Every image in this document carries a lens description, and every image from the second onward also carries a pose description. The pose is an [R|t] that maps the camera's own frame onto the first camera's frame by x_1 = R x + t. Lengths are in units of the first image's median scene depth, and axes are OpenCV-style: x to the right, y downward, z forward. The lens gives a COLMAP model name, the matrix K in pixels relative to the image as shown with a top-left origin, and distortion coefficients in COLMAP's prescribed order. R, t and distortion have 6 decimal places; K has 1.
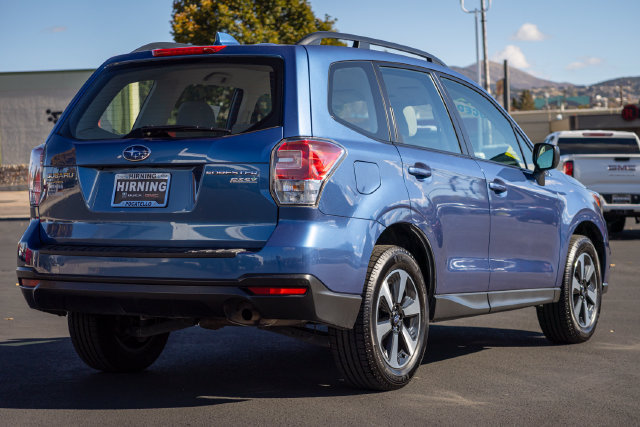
lens RADIAL K [[1344.6, 0, 320.0], [0, 1344.6, 189.9], [0, 0, 1]] dist [0.028052, -0.053905]
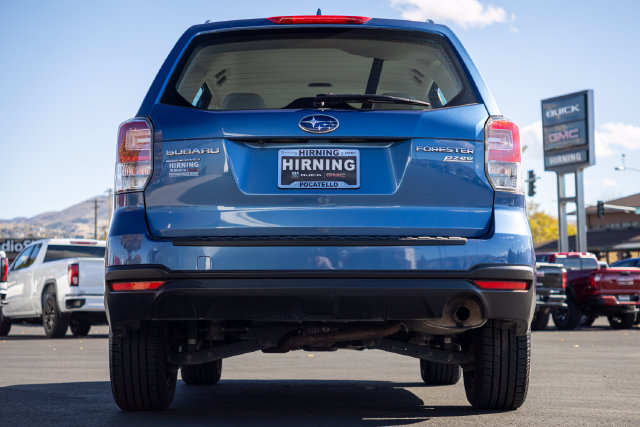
lens RADIAL K [[1187.0, 0, 320.0], [0, 1187.0, 213.5], [0, 0, 1]] dist [0.016184, 0.096124]
pose [[0.875281, 0.045270, 0.481491, -0.484268], [-0.004358, 0.996307, -0.085752, 0.090503], [-0.483595, 0.072959, 0.872246, 0.359495]]
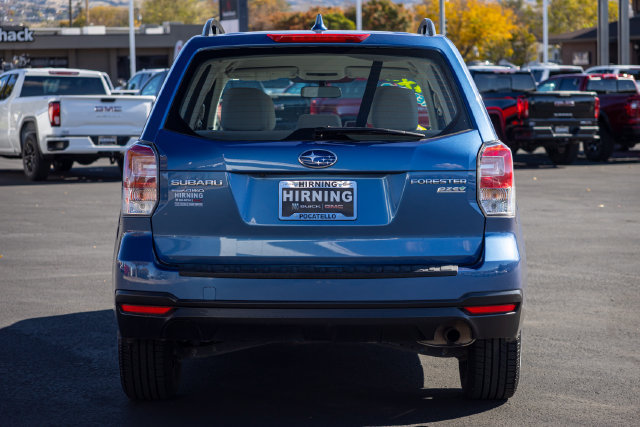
lens RADIAL K [[1344.6, 0, 320.0], [0, 1344.6, 189.9], [0, 0, 1]] dist [0.028052, -0.053905]
pose [[0.877877, -0.022013, 0.478381, -0.547749], [-0.004524, 0.998517, 0.054249, -0.053833], [-0.478865, -0.049789, 0.876475, 0.234617]]
